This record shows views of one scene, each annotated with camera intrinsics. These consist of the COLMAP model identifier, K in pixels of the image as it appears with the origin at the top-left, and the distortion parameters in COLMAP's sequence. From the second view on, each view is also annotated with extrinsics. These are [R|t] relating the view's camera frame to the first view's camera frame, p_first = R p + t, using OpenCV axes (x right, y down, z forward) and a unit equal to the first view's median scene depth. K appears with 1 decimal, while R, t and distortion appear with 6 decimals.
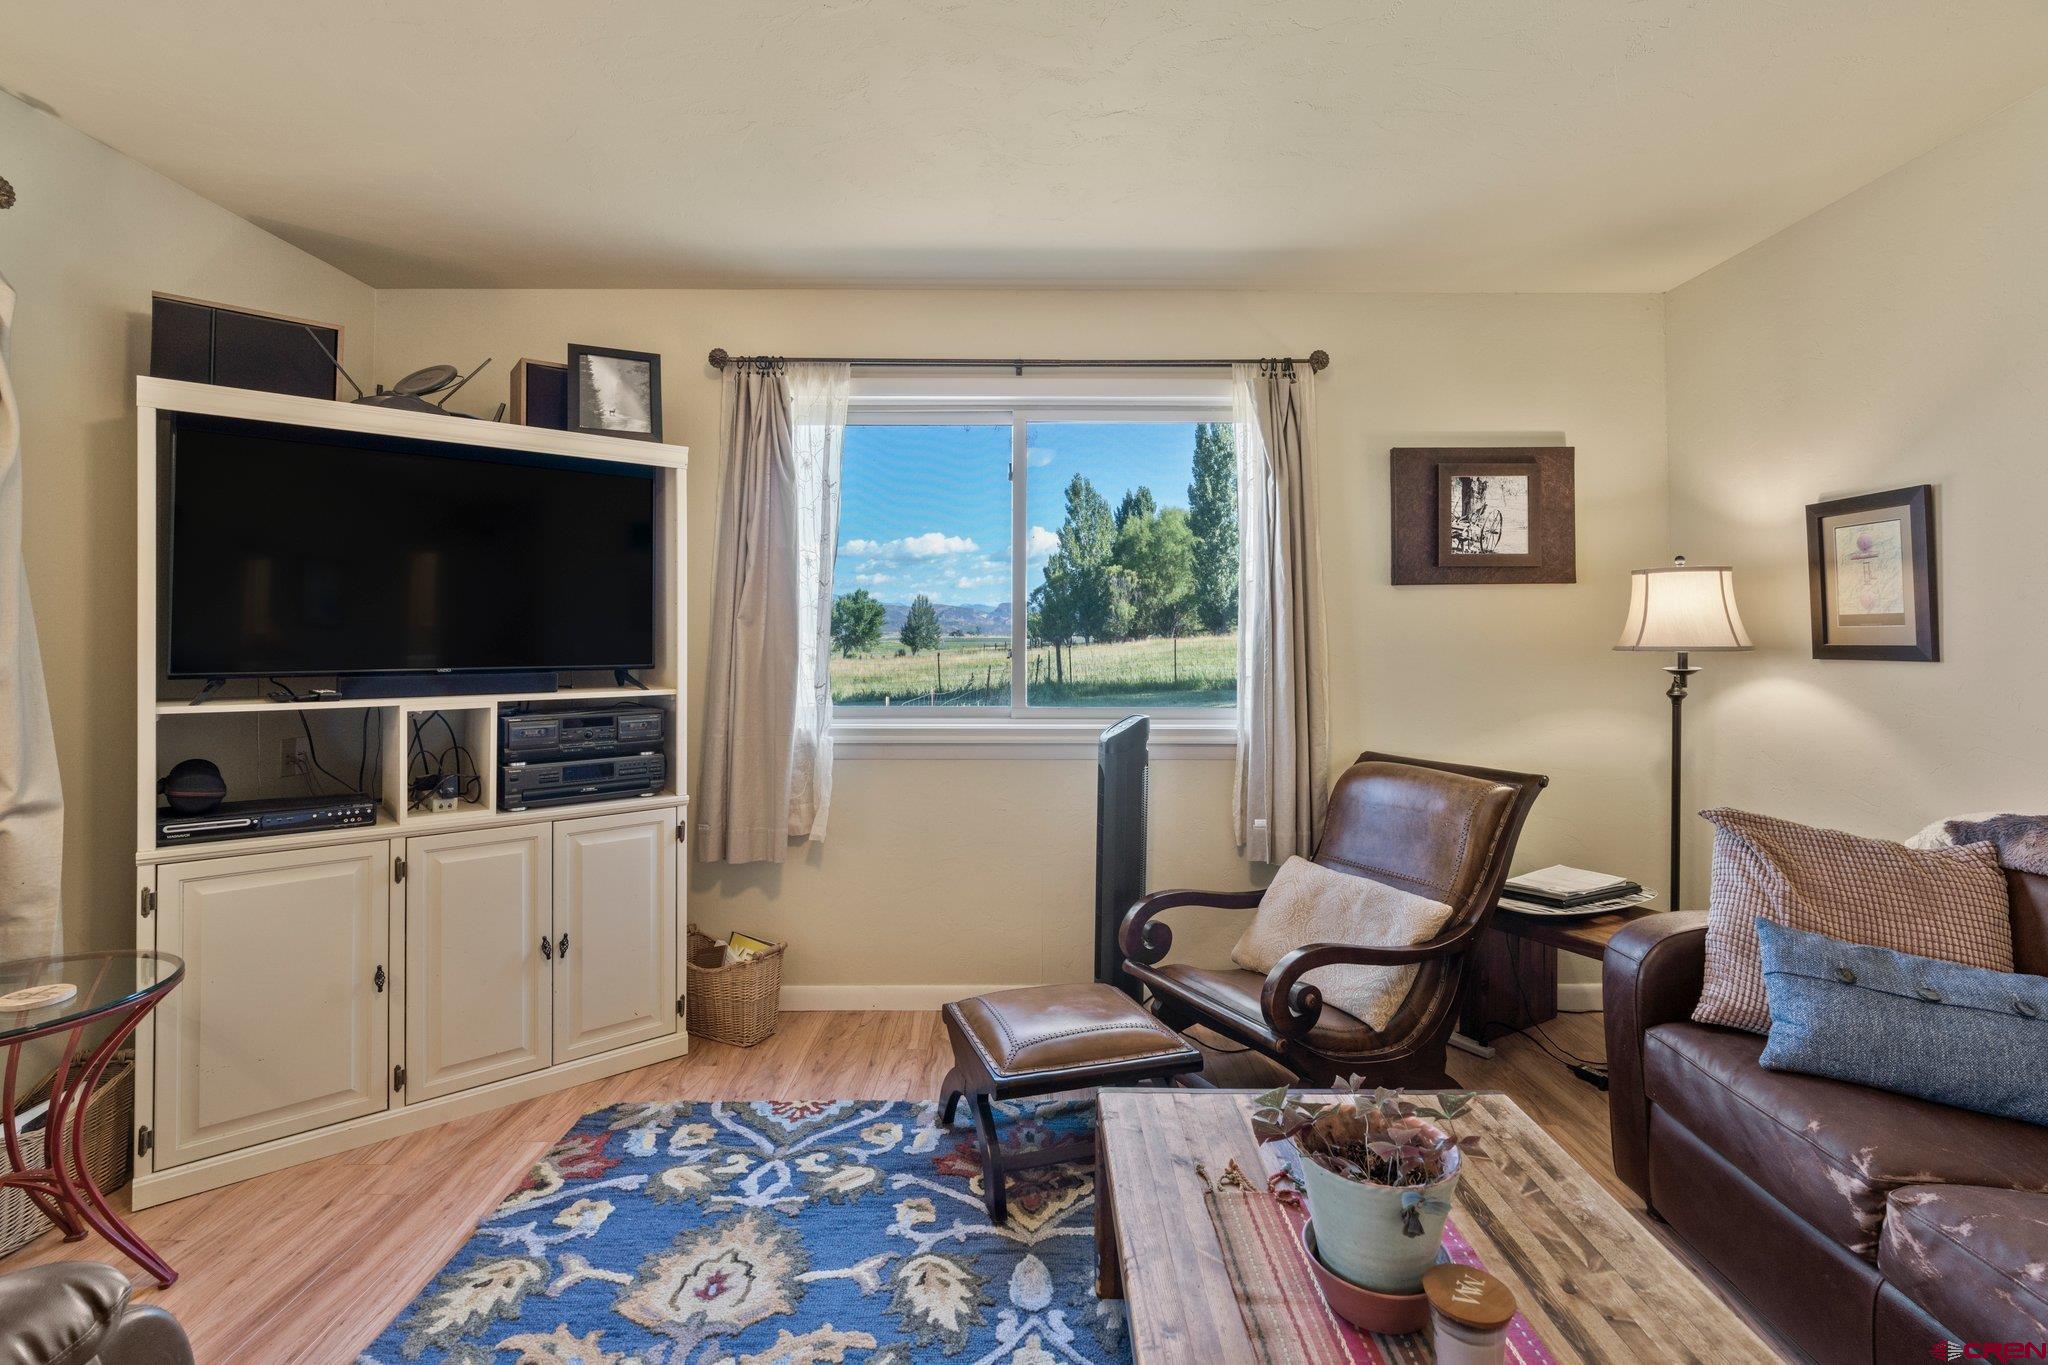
lens RADIAL K [[942.5, 0, 1032.0], [0, 942.5, 596.4], [0, 0, 1]] dist [-0.005342, 0.000174]
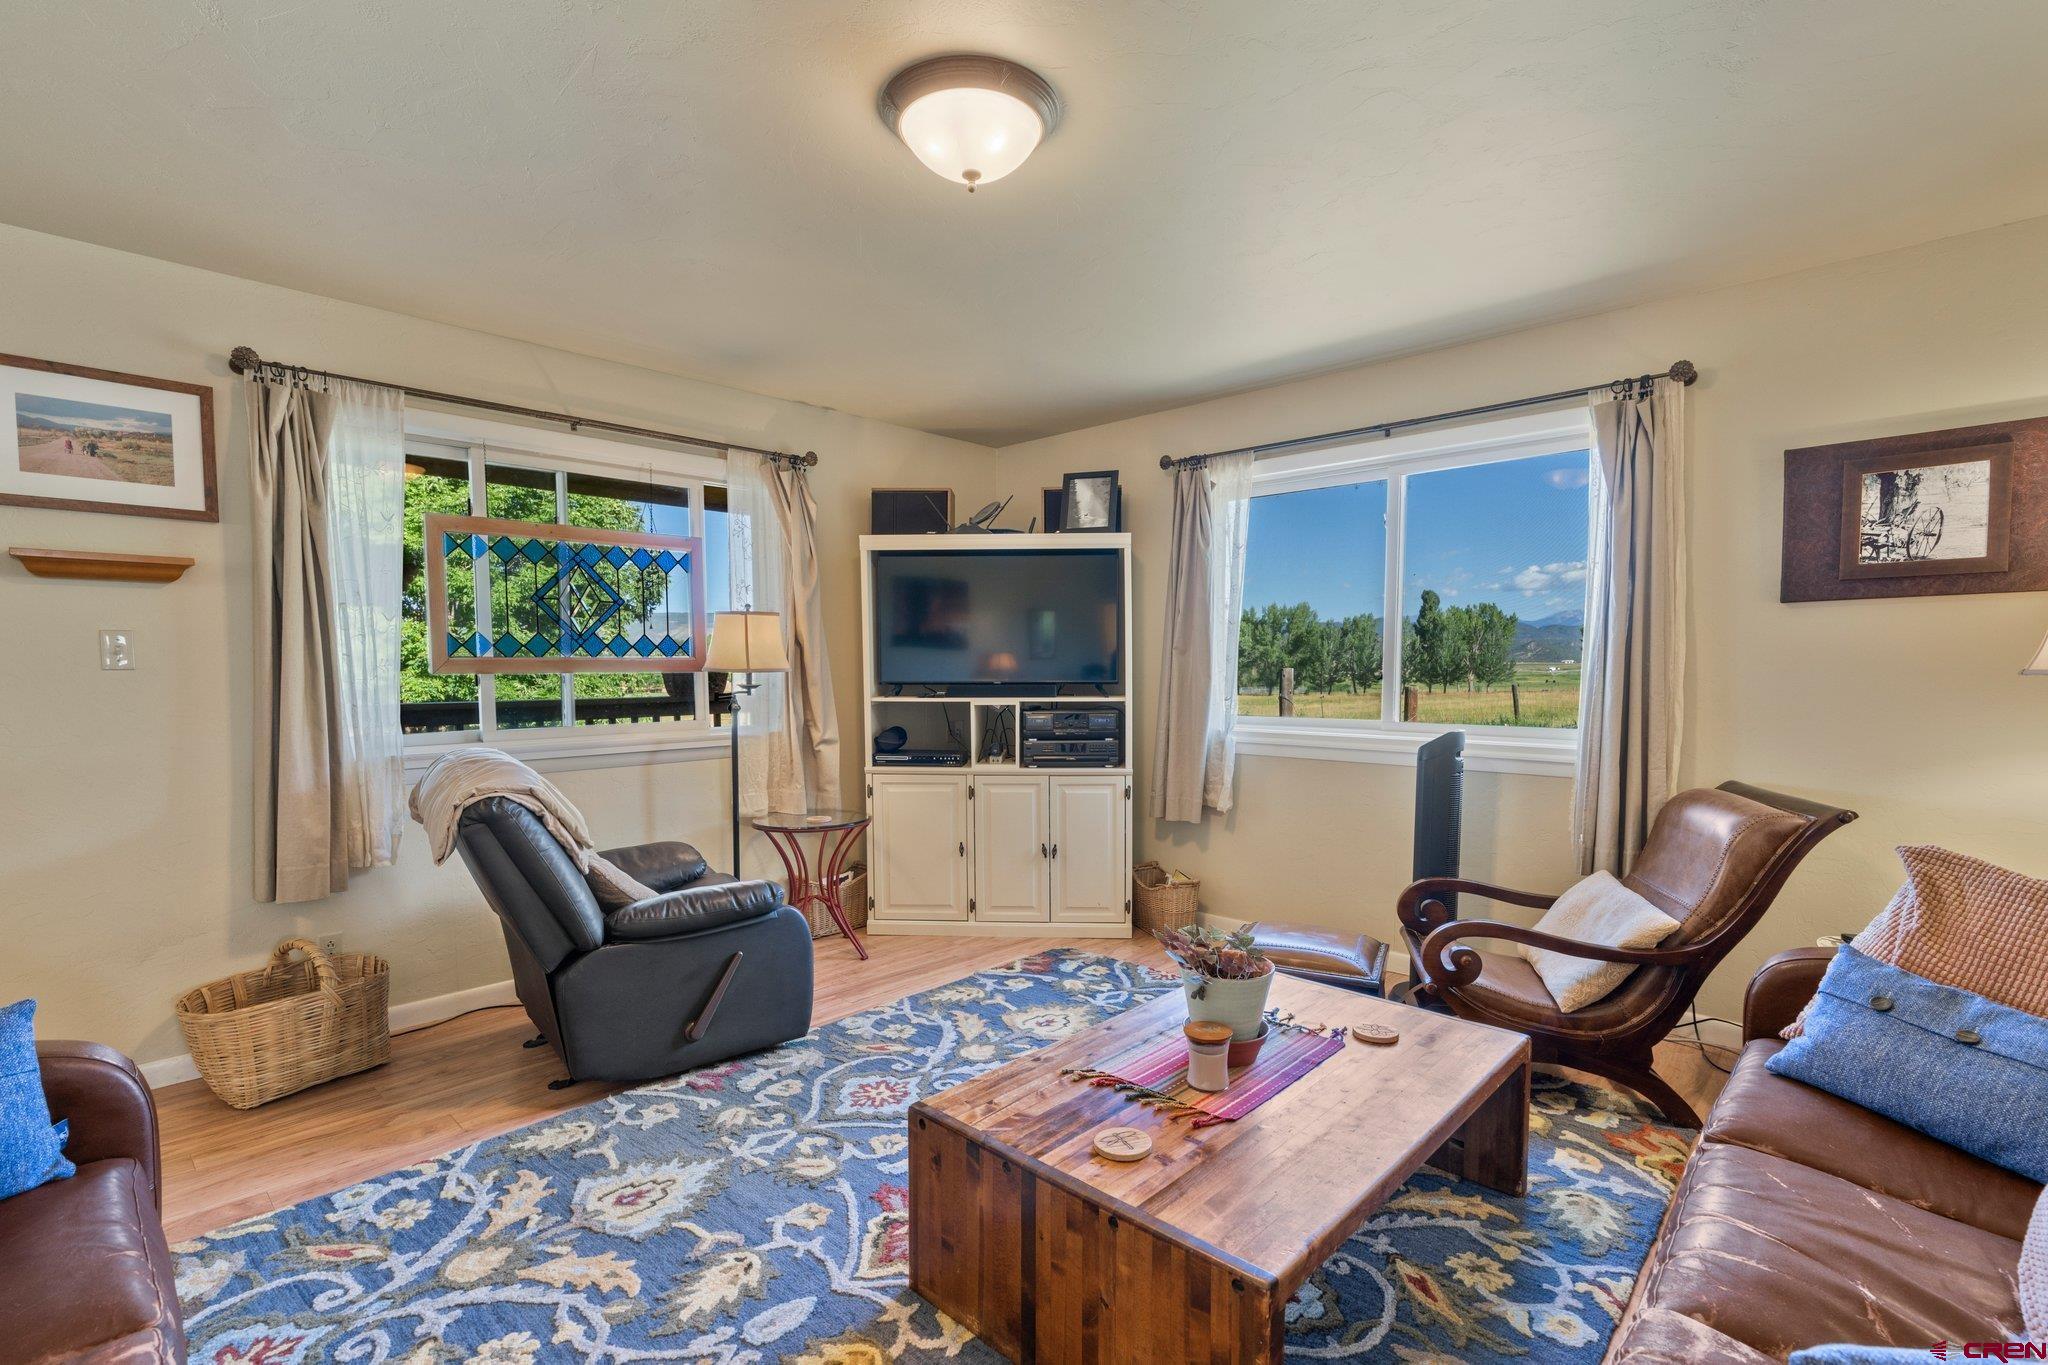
lens RADIAL K [[942.5, 0, 1024.7], [0, 942.5, 668.6], [0, 0, 1]] dist [-0.005342, 0.000174]
pose [[0.721828, 0.000327, -0.692073, 0.487279], [0.032673, 0.998869, 0.034549, -0.003869], [0.691301, -0.047550, 0.721001, -0.164725]]
